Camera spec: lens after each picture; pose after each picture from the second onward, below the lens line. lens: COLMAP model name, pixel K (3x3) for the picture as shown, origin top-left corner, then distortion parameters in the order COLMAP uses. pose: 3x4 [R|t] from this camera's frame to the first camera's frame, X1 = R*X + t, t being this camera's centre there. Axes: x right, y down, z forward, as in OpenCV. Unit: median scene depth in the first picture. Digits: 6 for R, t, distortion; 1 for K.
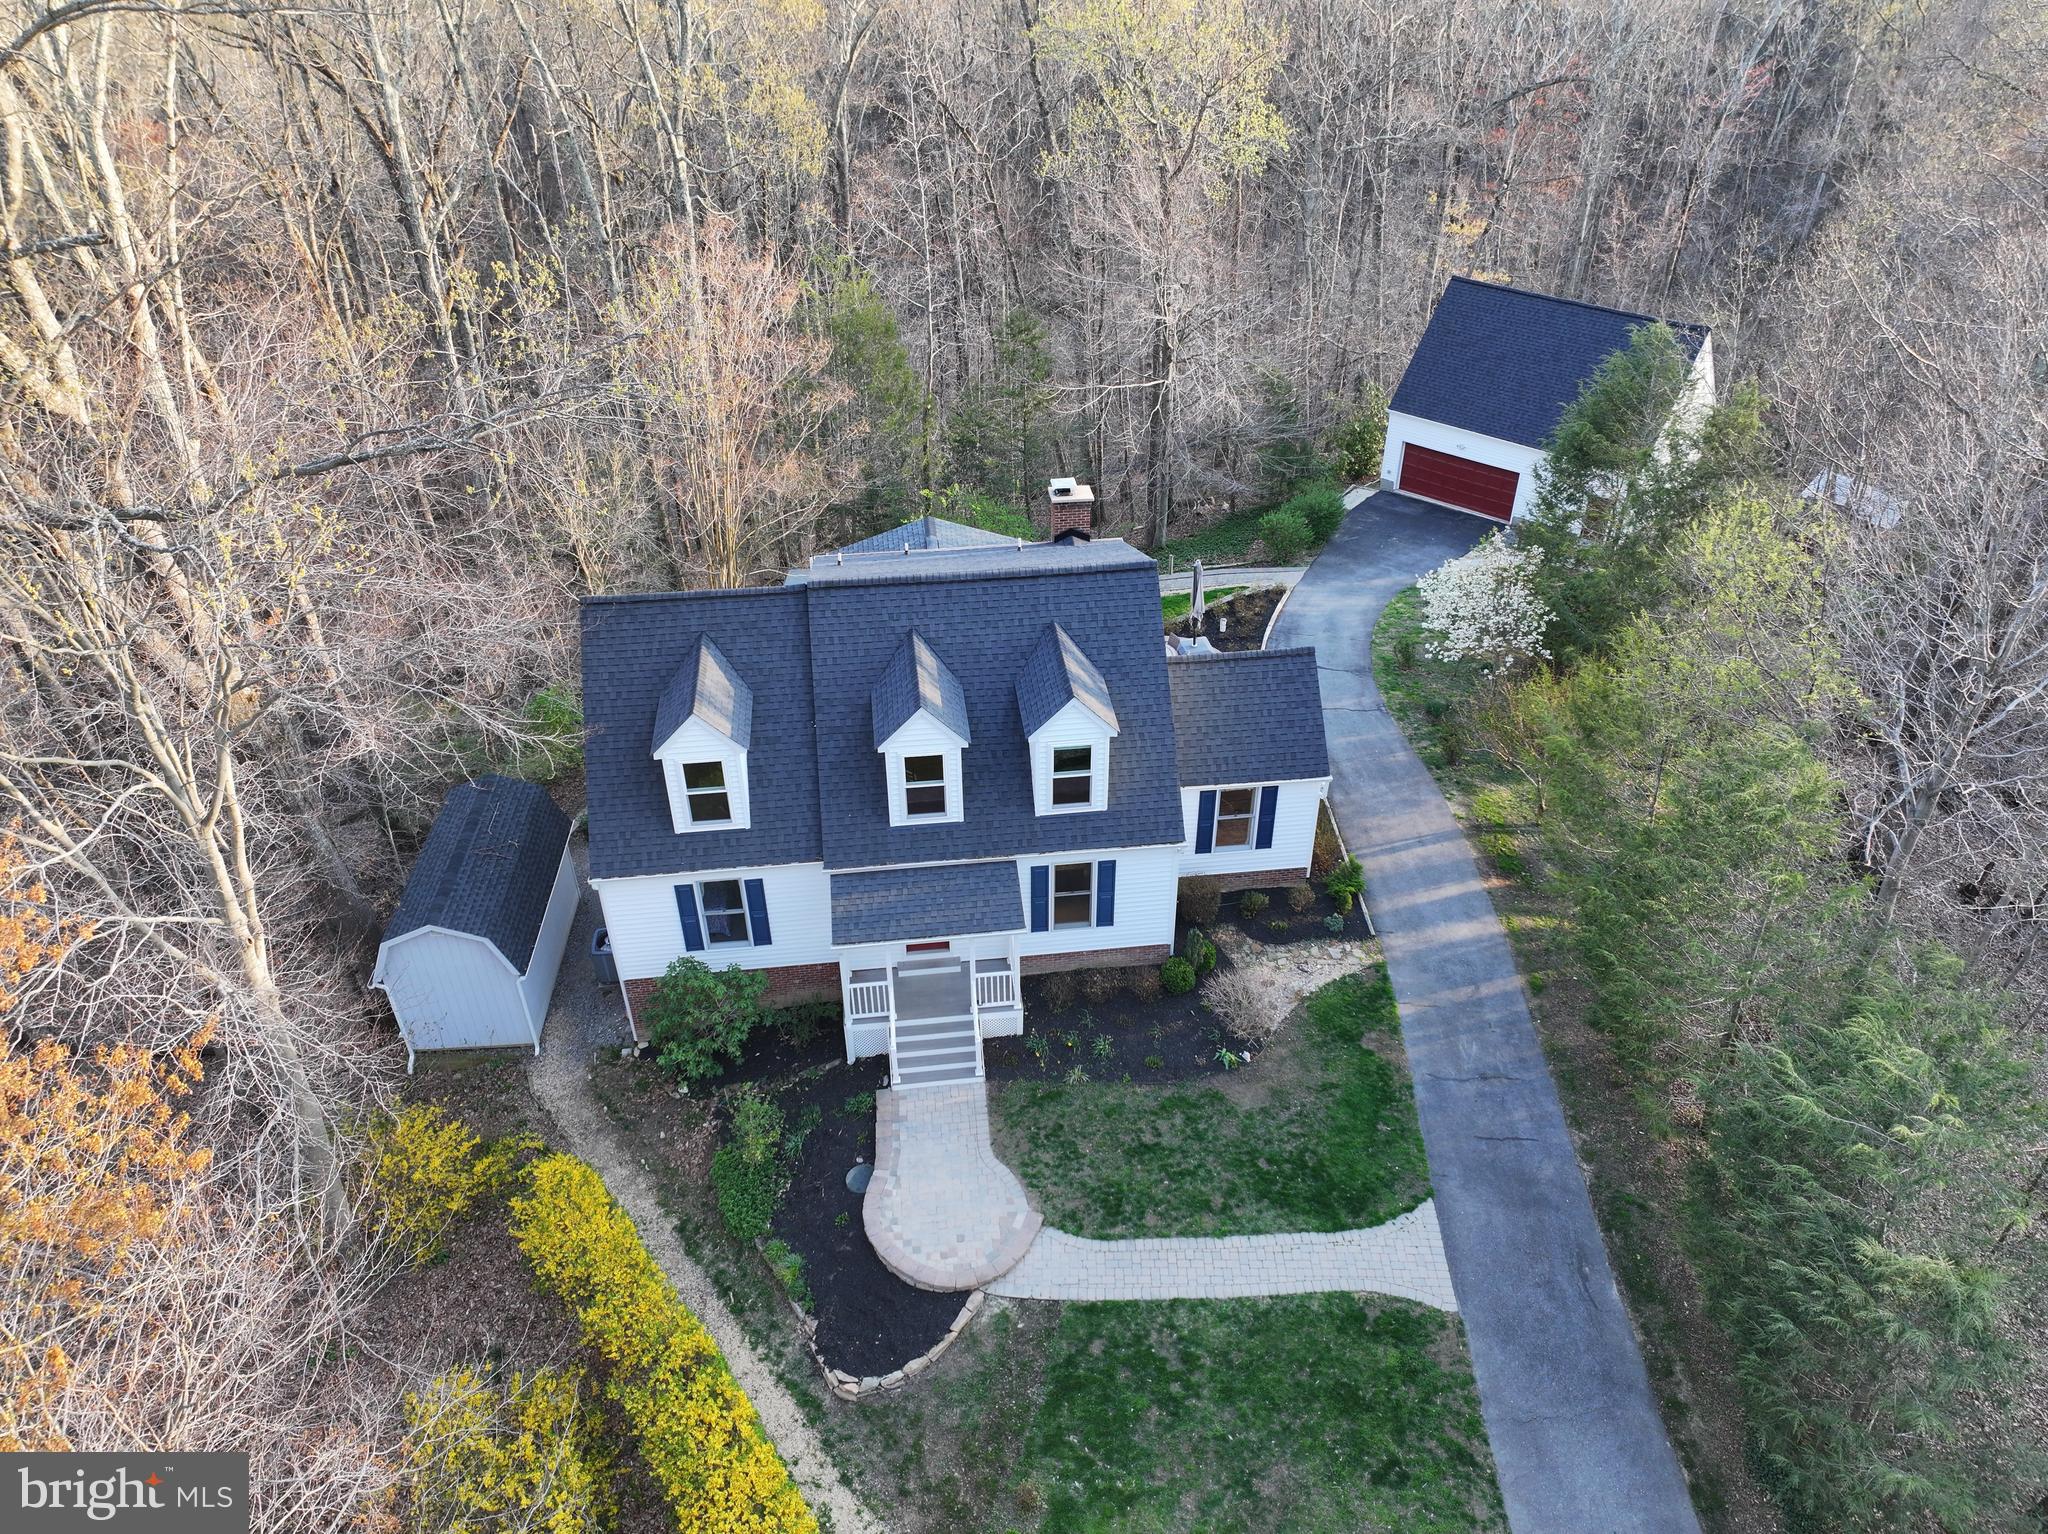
lens RADIAL K [[1429.3, 0, 1024.0], [0, 1429.3, 767.0], [0, 0, 1]] dist [0.003383, 0.005867]
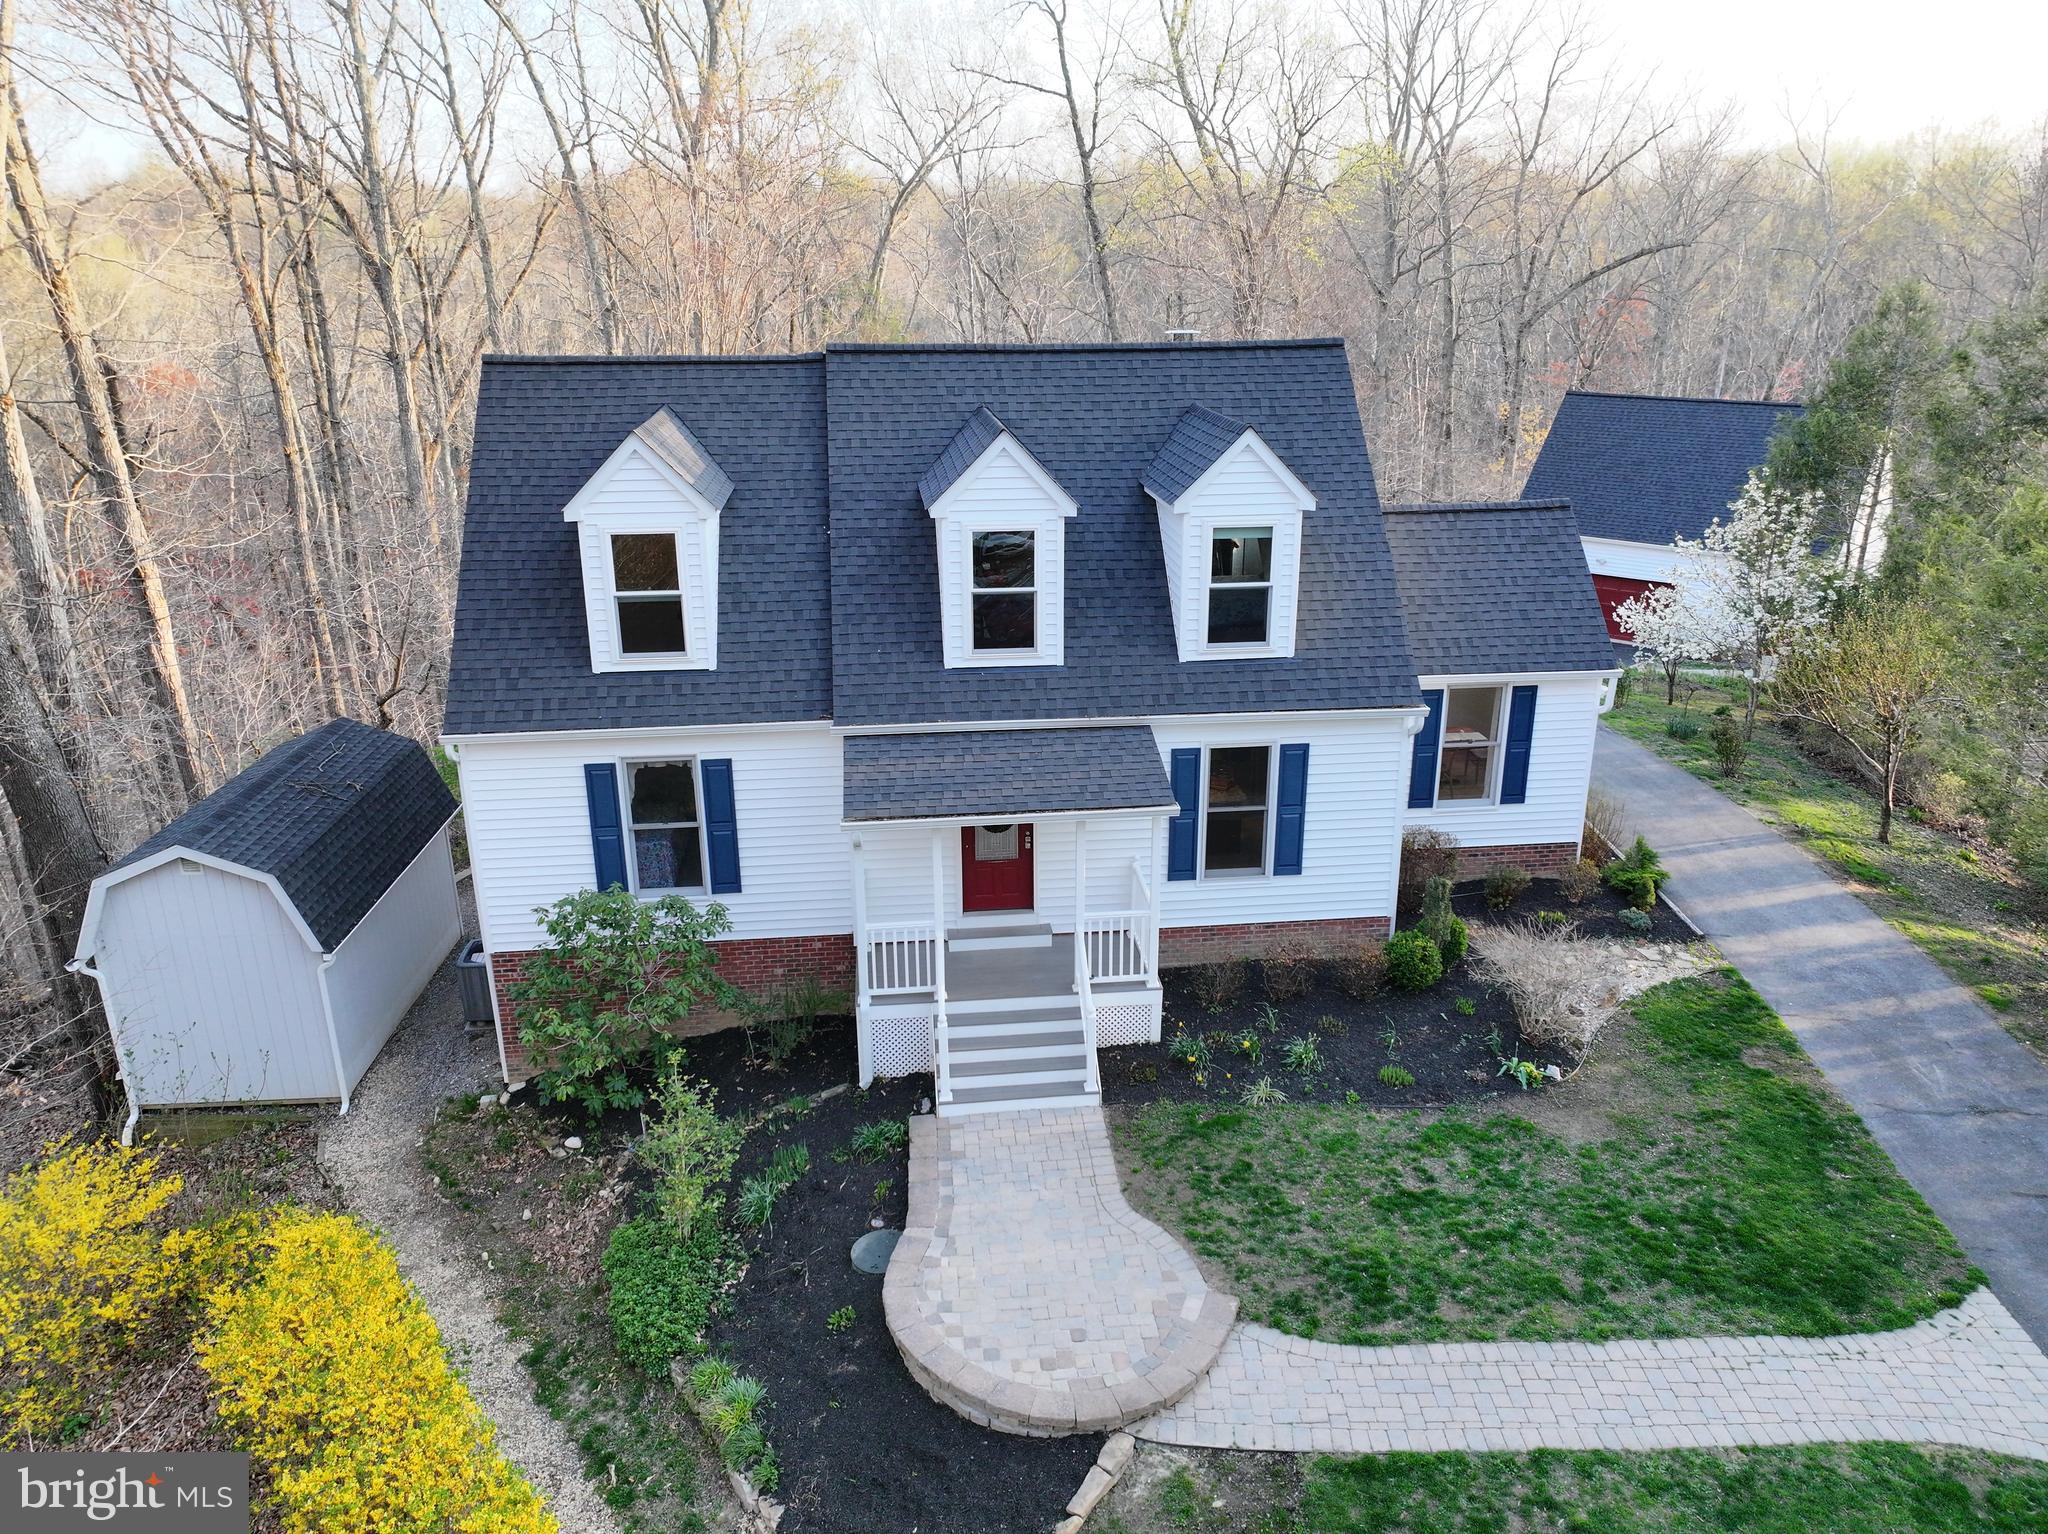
lens RADIAL K [[1437.0, 0, 1024.0], [0, 1437.0, 767.0], [0, 0, 1]] dist [-0.002294, 0.017263]
pose [[0.999968, 0.002706, -0.007521, -0.055231], [-0.004715, 0.959493, -0.281694, 0.257519], [0.006454, 0.281721, 0.959475, 0.424940]]
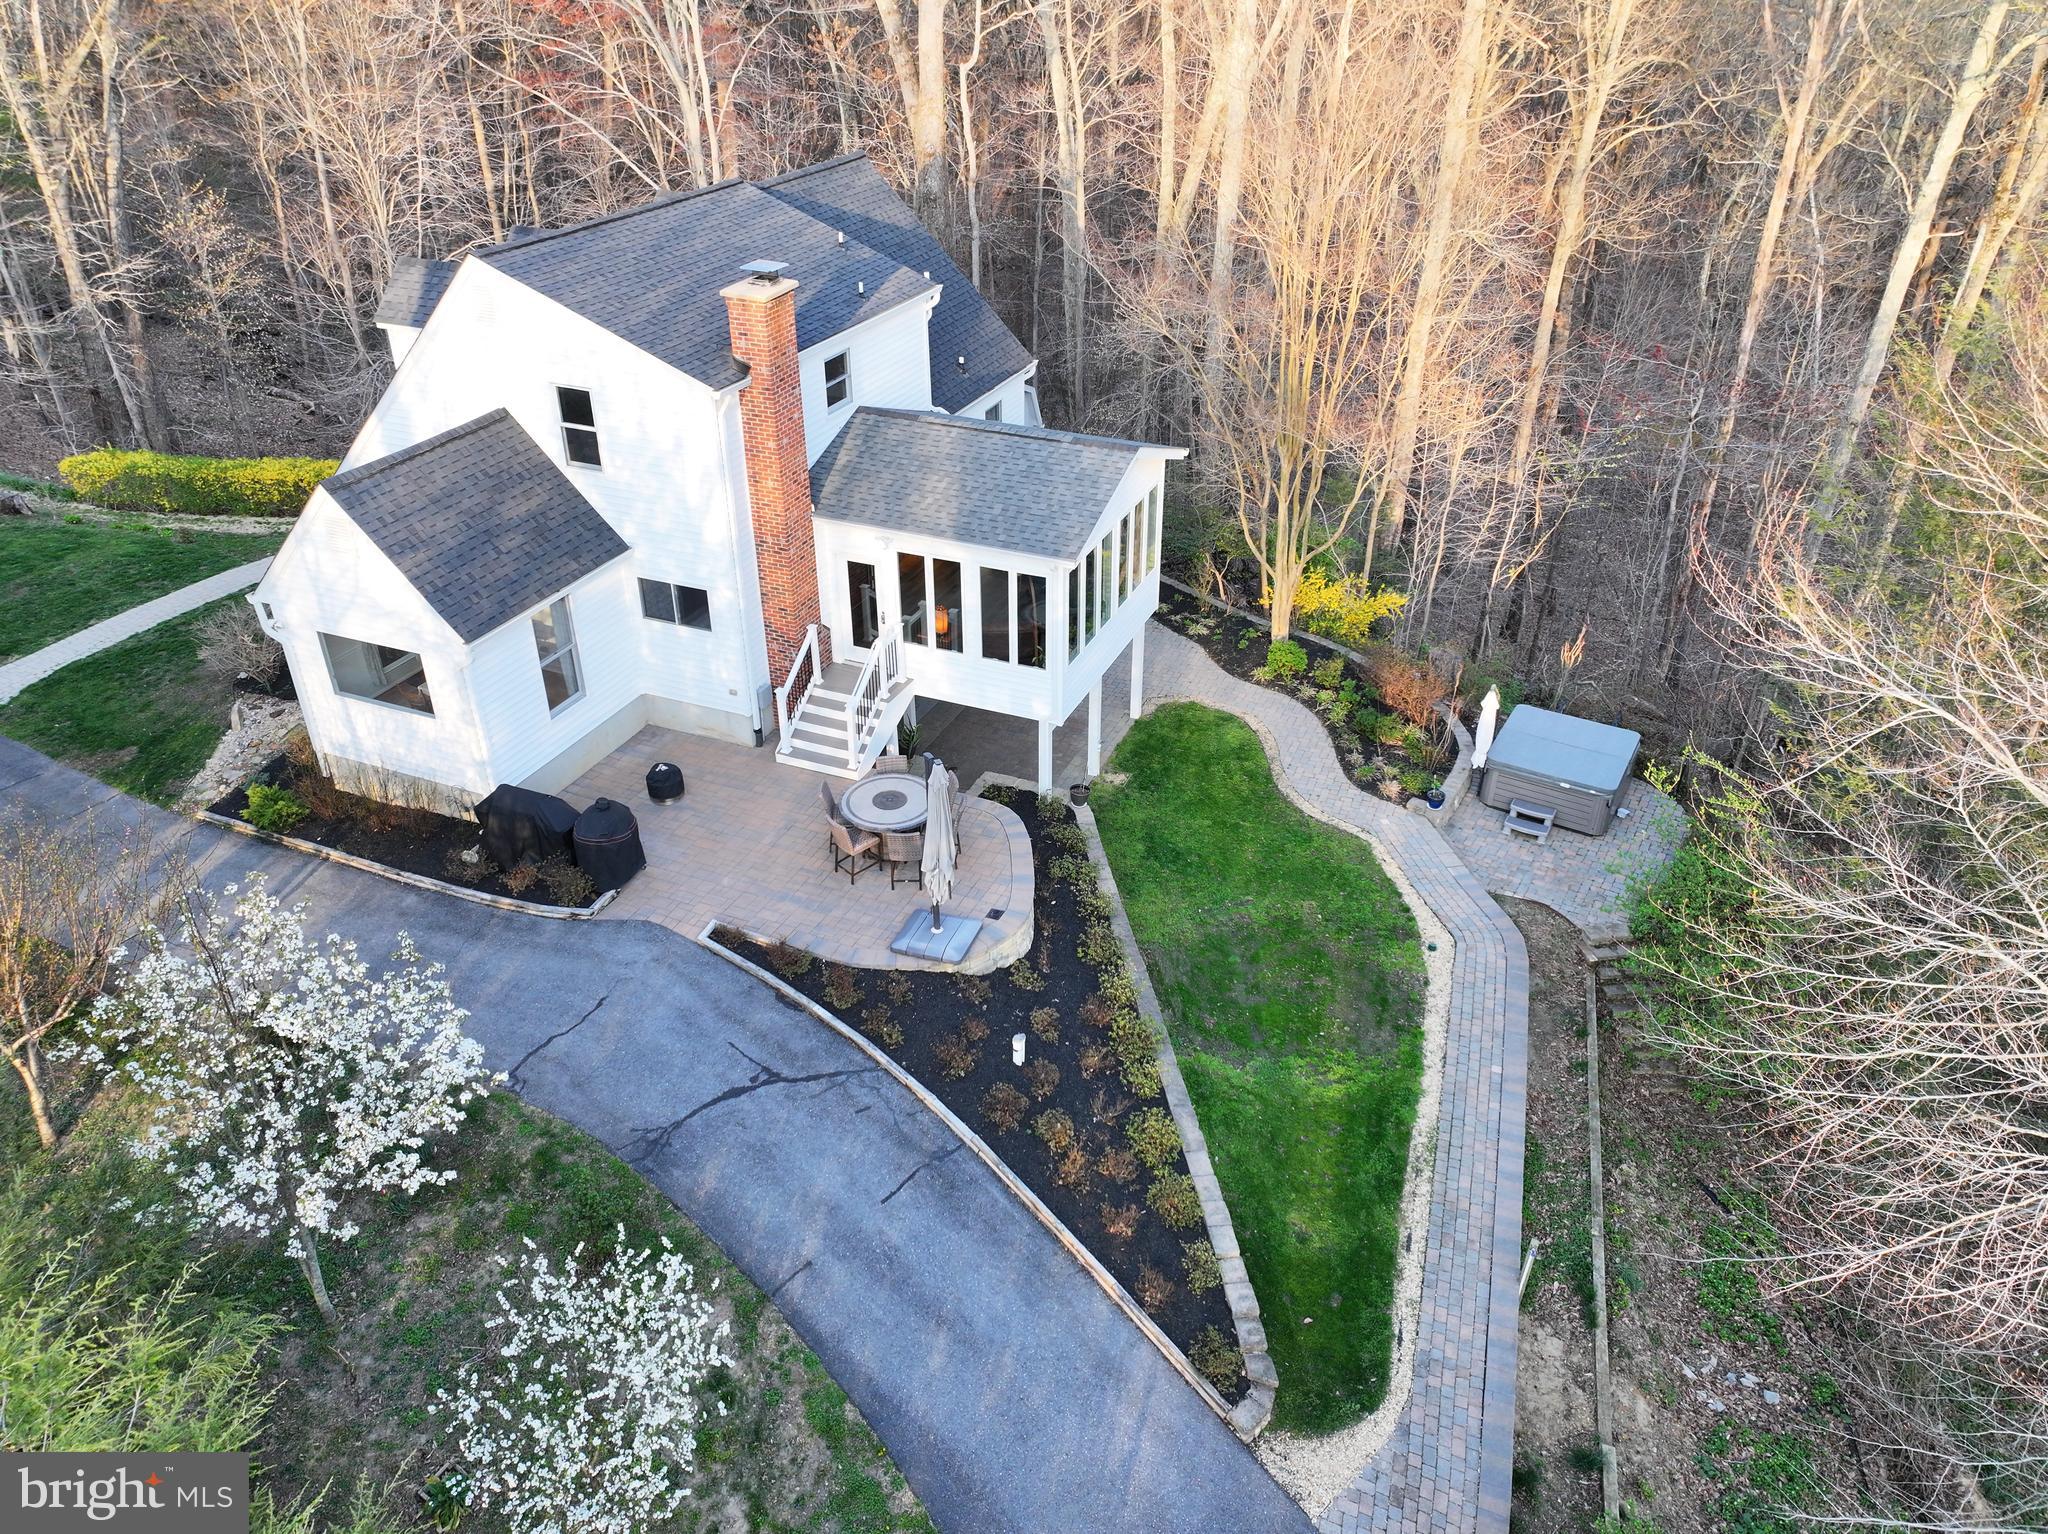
lens RADIAL K [[1423.8, 0, 1024.0], [0, 1423.8, 767.0], [0, 0, 1]] dist [-0.000874, 0.002112]
pose [[-0.495424, 0.454563, -0.740221, 0.630734], [-0.506817, 0.540809, 0.671314, -0.651865], [0.705472, 0.707742, -0.037550, 1.480148]]
